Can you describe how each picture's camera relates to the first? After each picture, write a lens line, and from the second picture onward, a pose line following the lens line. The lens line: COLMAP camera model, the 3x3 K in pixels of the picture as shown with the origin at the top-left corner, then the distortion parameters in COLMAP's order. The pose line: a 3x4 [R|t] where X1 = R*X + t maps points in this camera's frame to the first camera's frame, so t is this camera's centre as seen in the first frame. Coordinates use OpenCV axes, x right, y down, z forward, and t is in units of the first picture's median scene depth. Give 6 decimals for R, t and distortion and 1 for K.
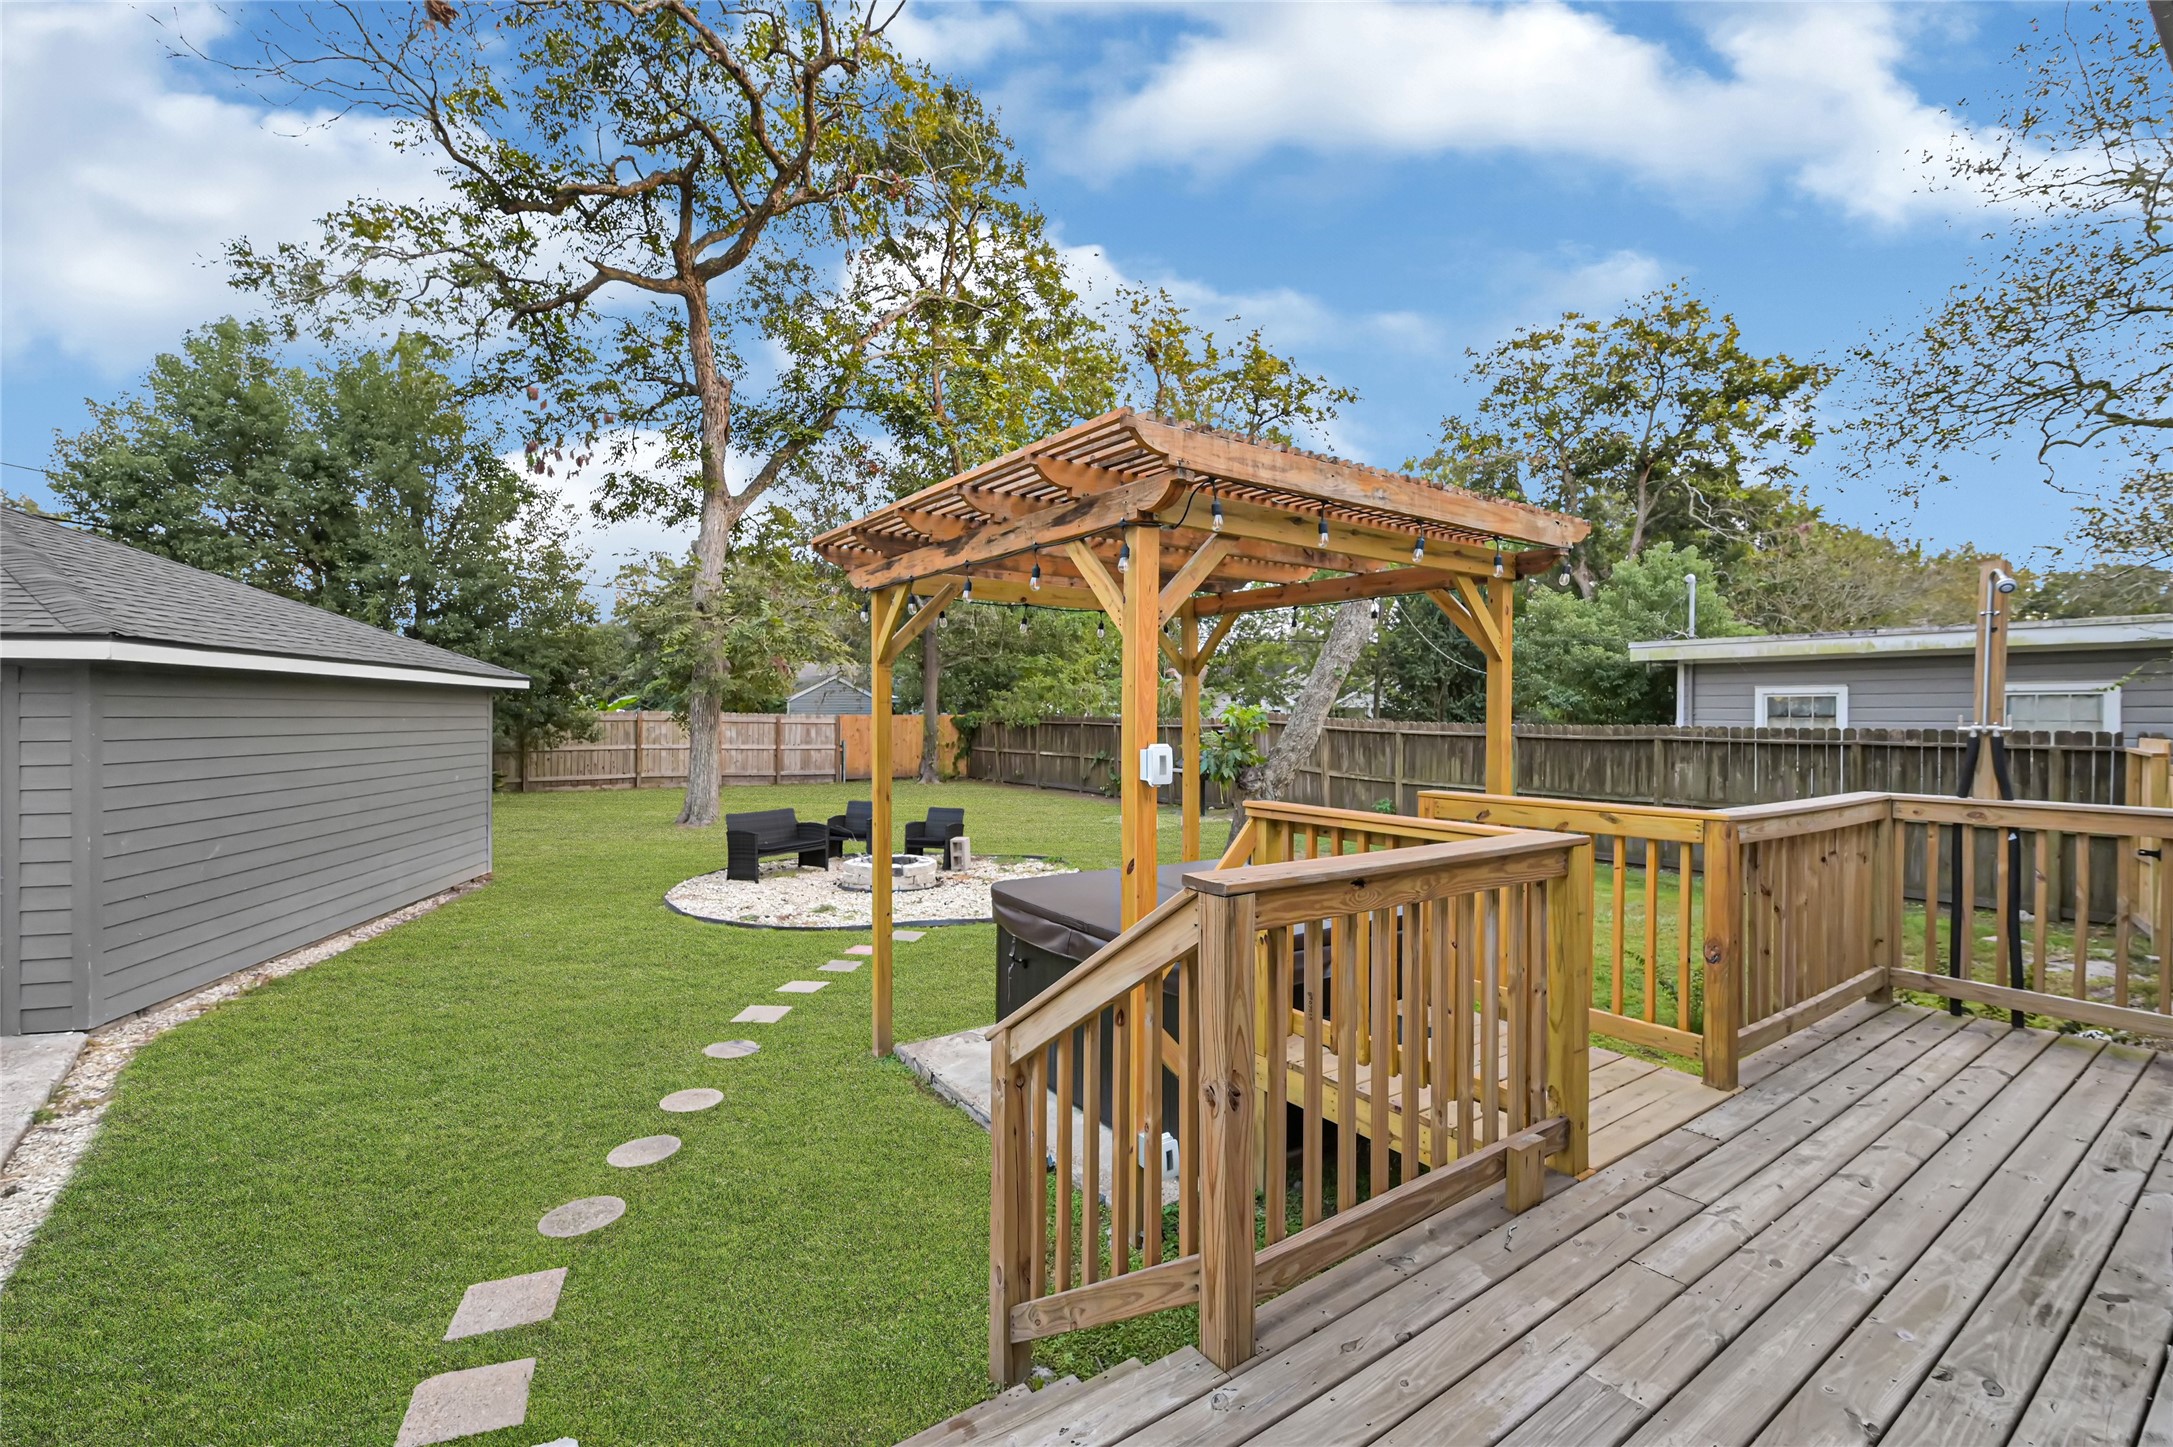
lens RADIAL K [[942.3, 0, 1094.9], [0, 942.3, 721.7], [0, 0, 1]] dist [-0.001155, 0.000070]
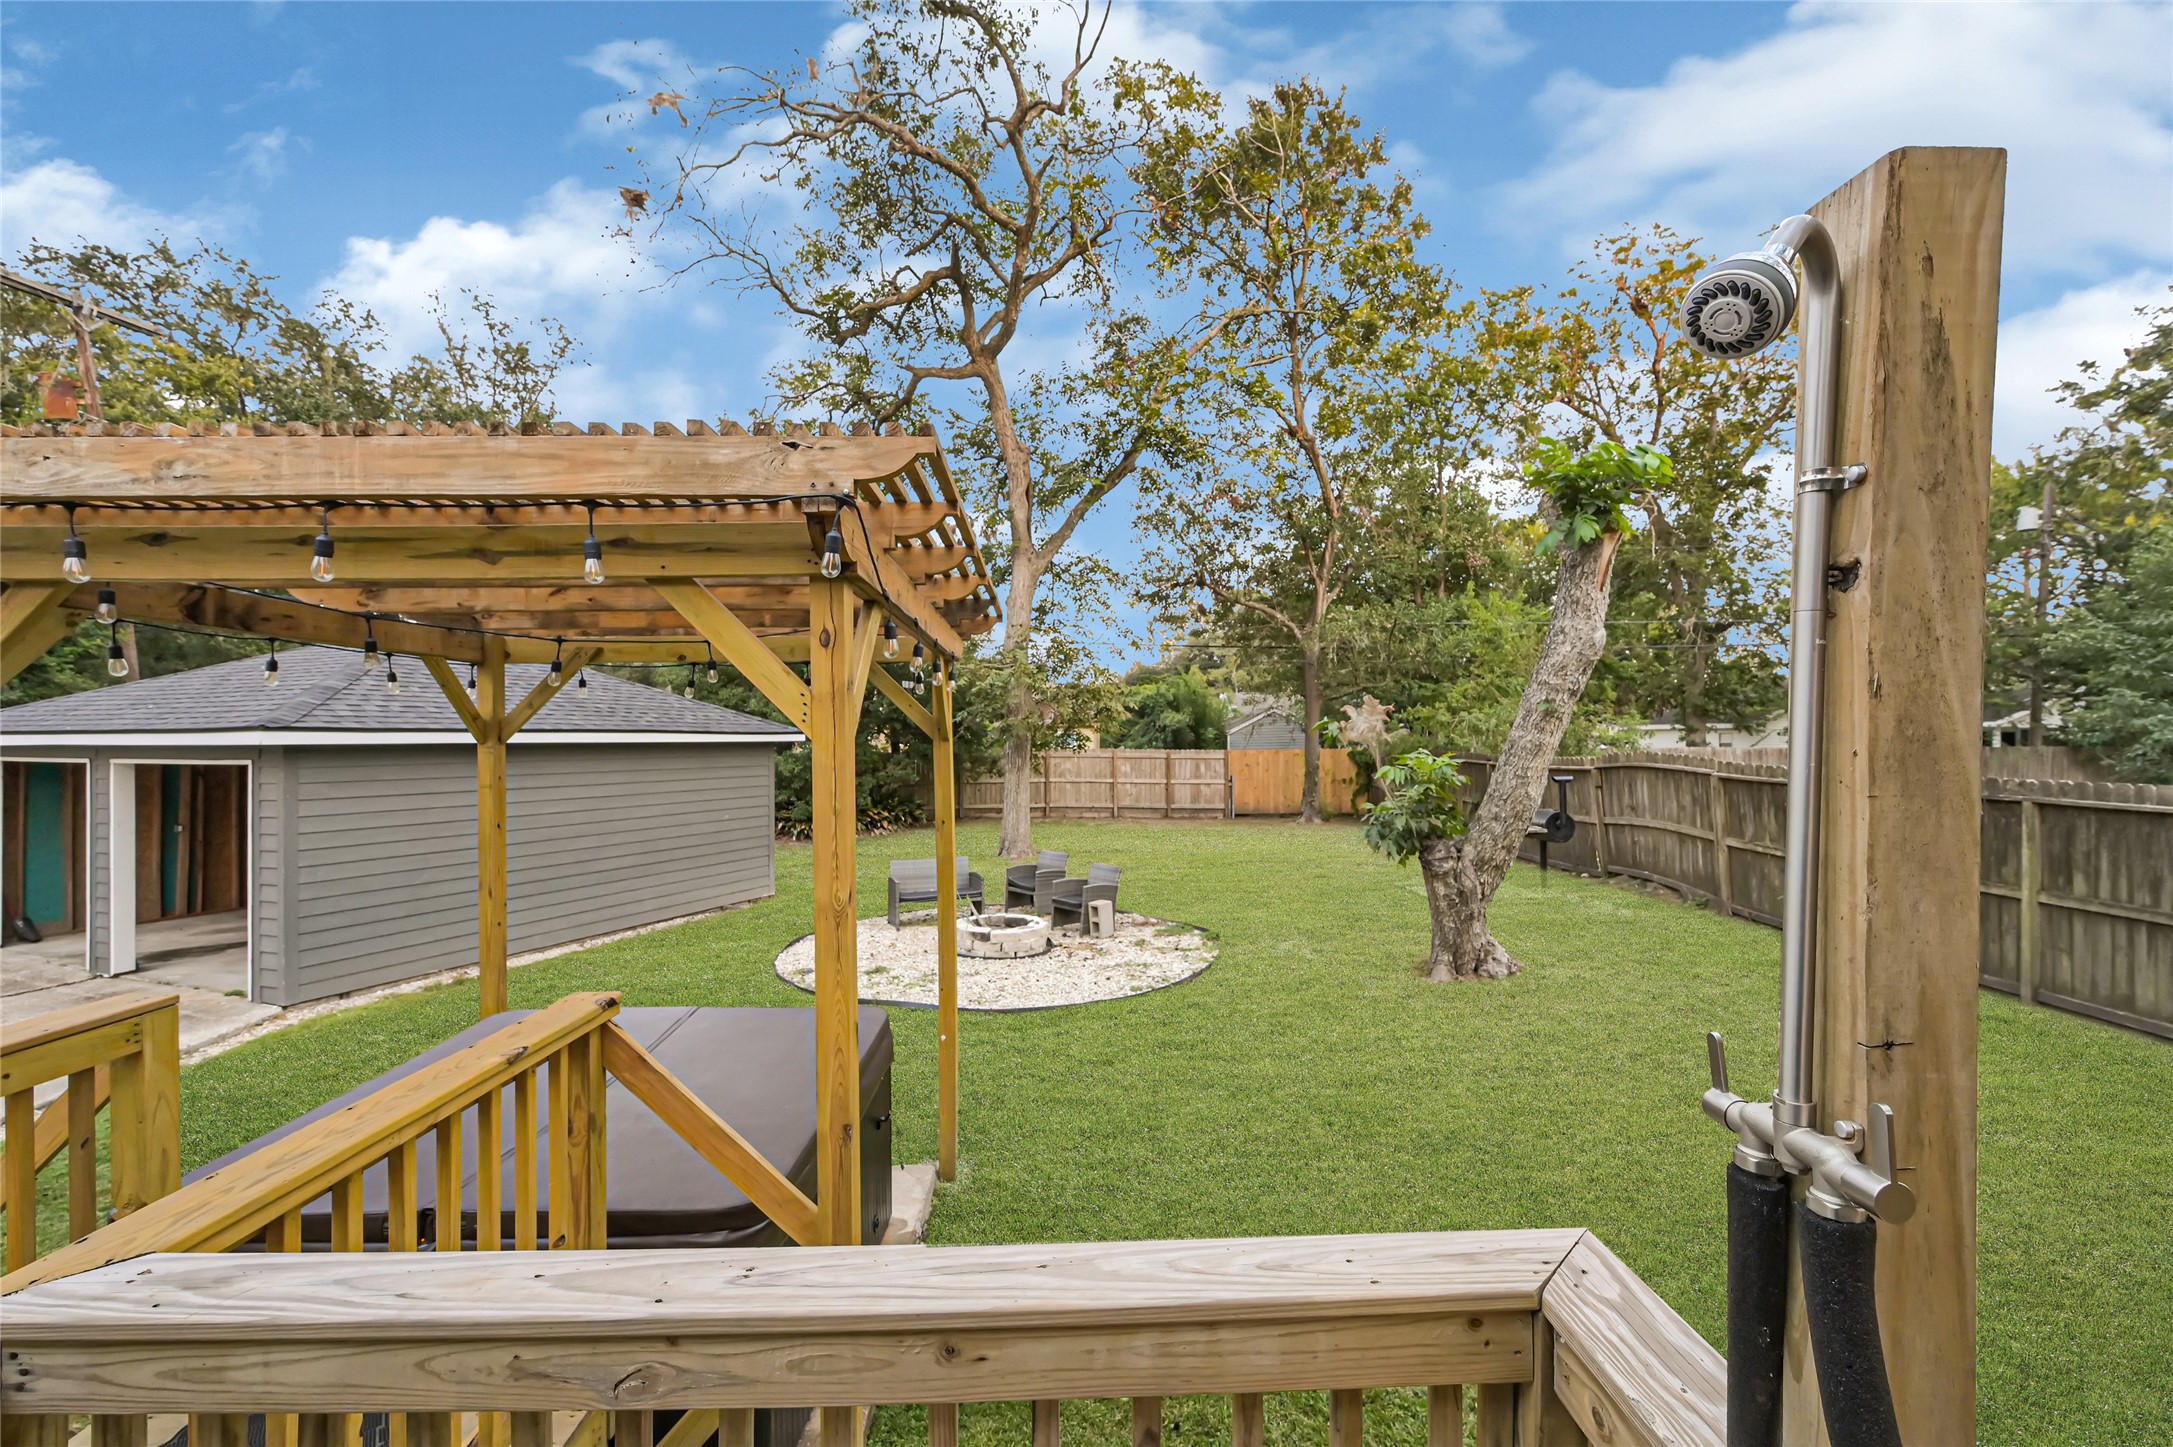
lens RADIAL K [[893.0, 0, 1091.4], [0, 893.0, 736.4], [0, 0, 1]] dist [0.001628, 0.000197]
pose [[0.824803, -0.013118, -0.565268, 0.230296], [0.007329, 0.999895, -0.012510, -0.016809], [0.565372, 0.006175, 0.824813, 0.194806]]
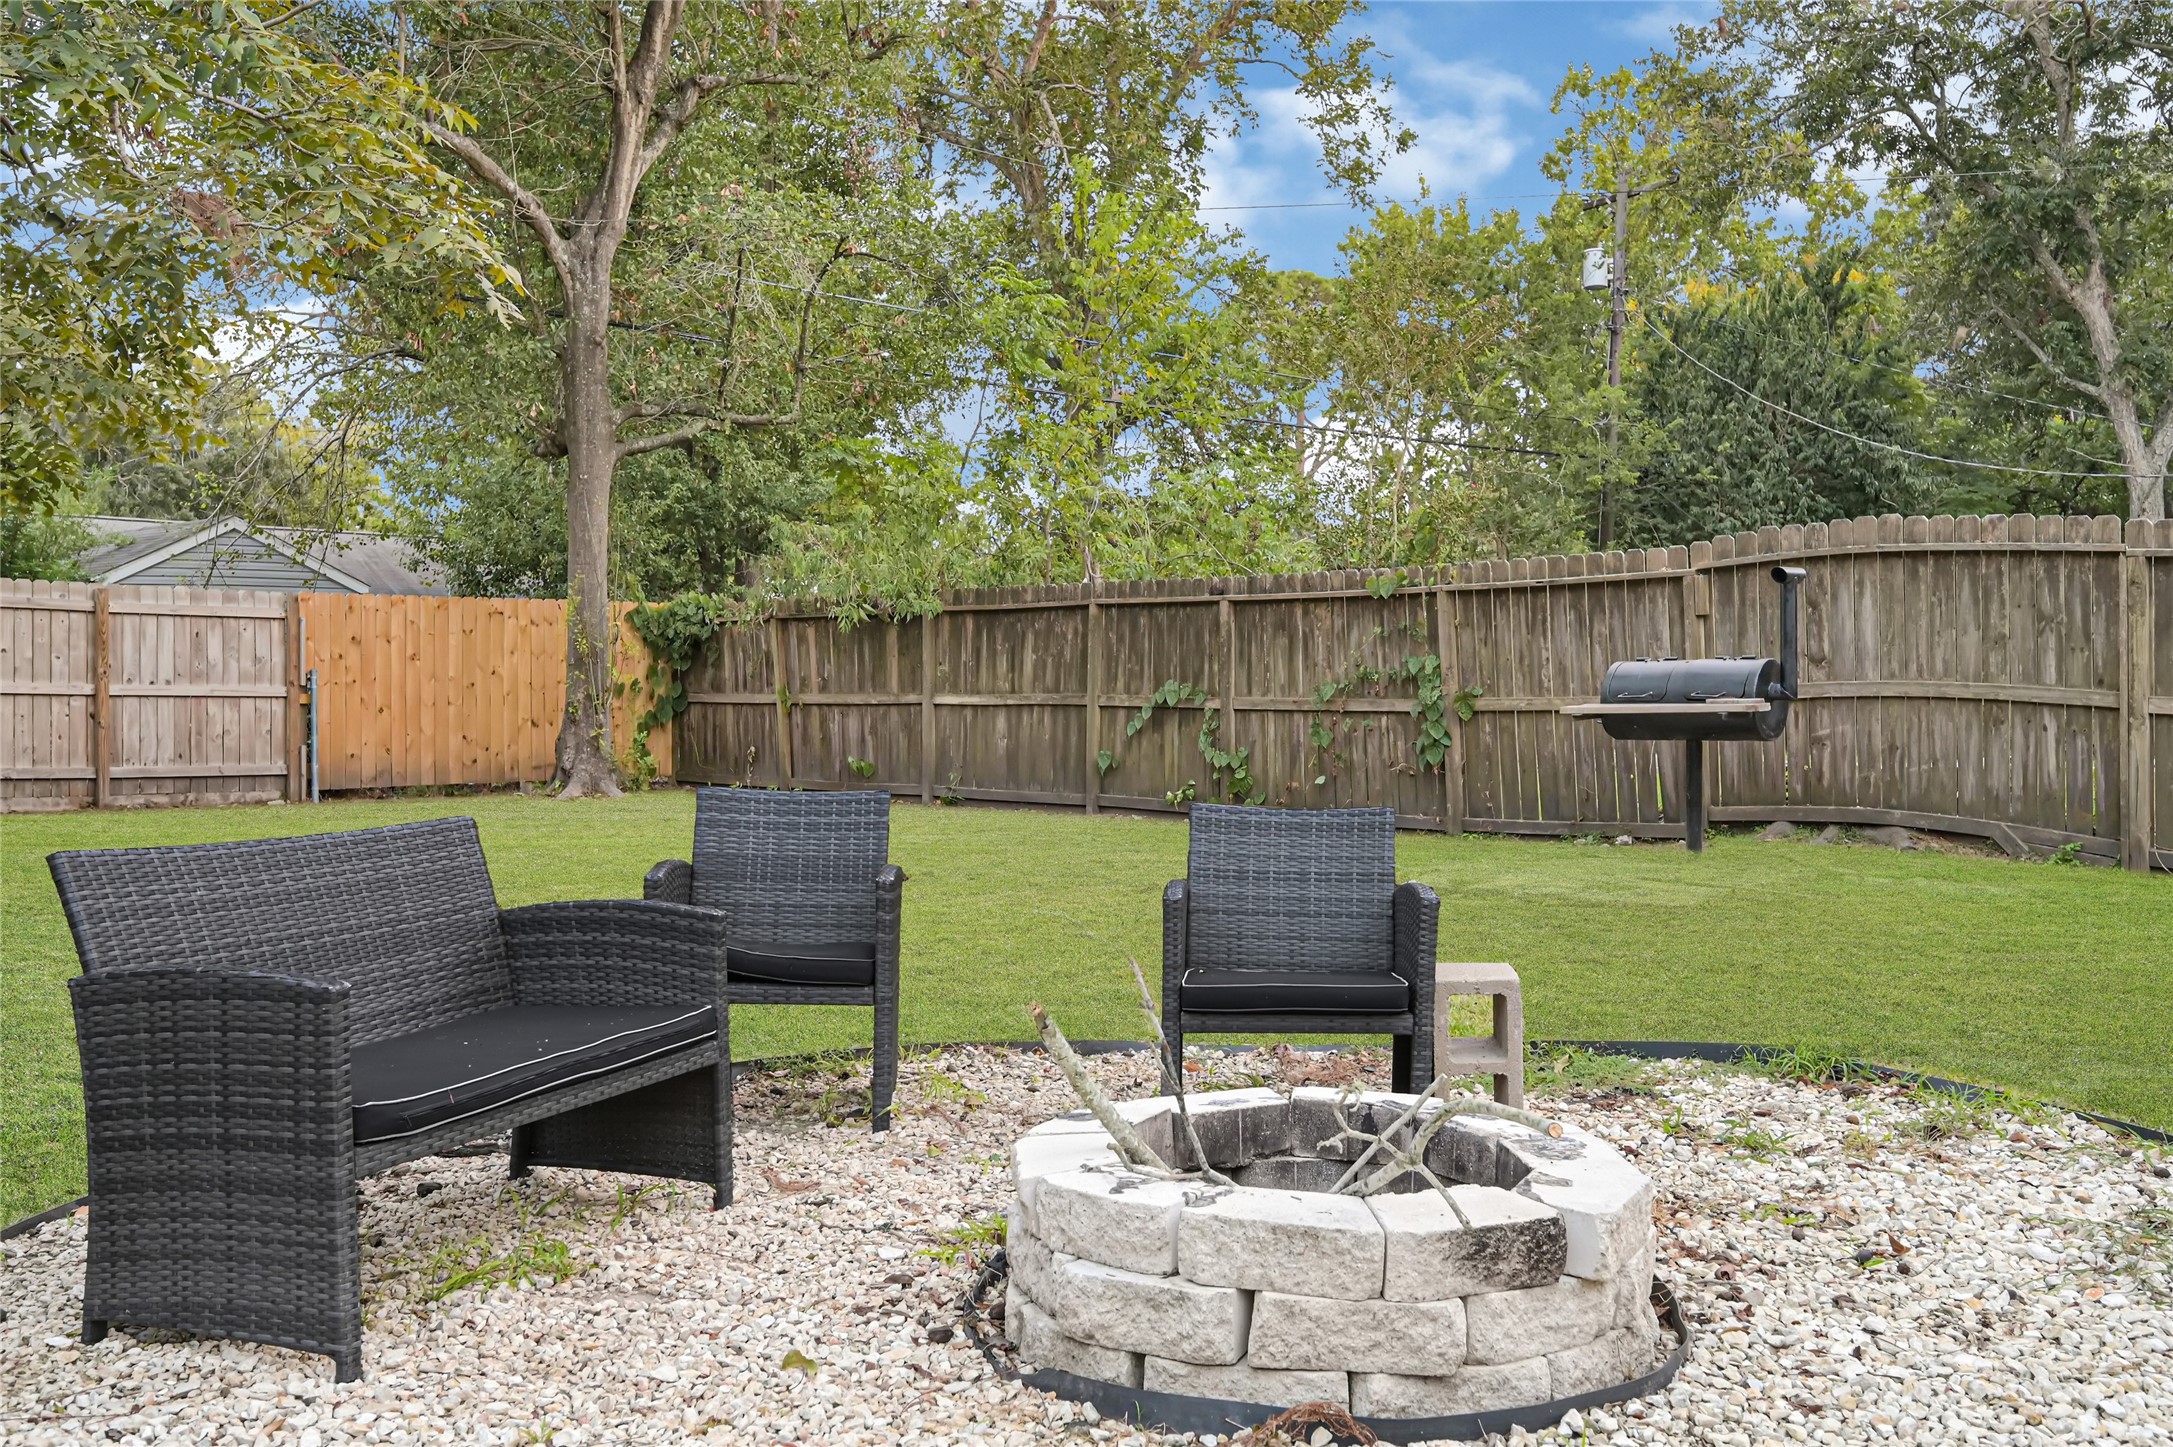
lens RADIAL K [[1970.5, 0, 1081.1], [0, 1970.5, 720.0], [0, 0, 1]] dist [-0.003872, 0.000000]
pose [[0.985584, -0.008782, 0.168960, -0.183306], [0.007154, 0.999922, 0.010243, 0.049069], [-0.169037, -0.008886, 0.985570, 0.435021]]
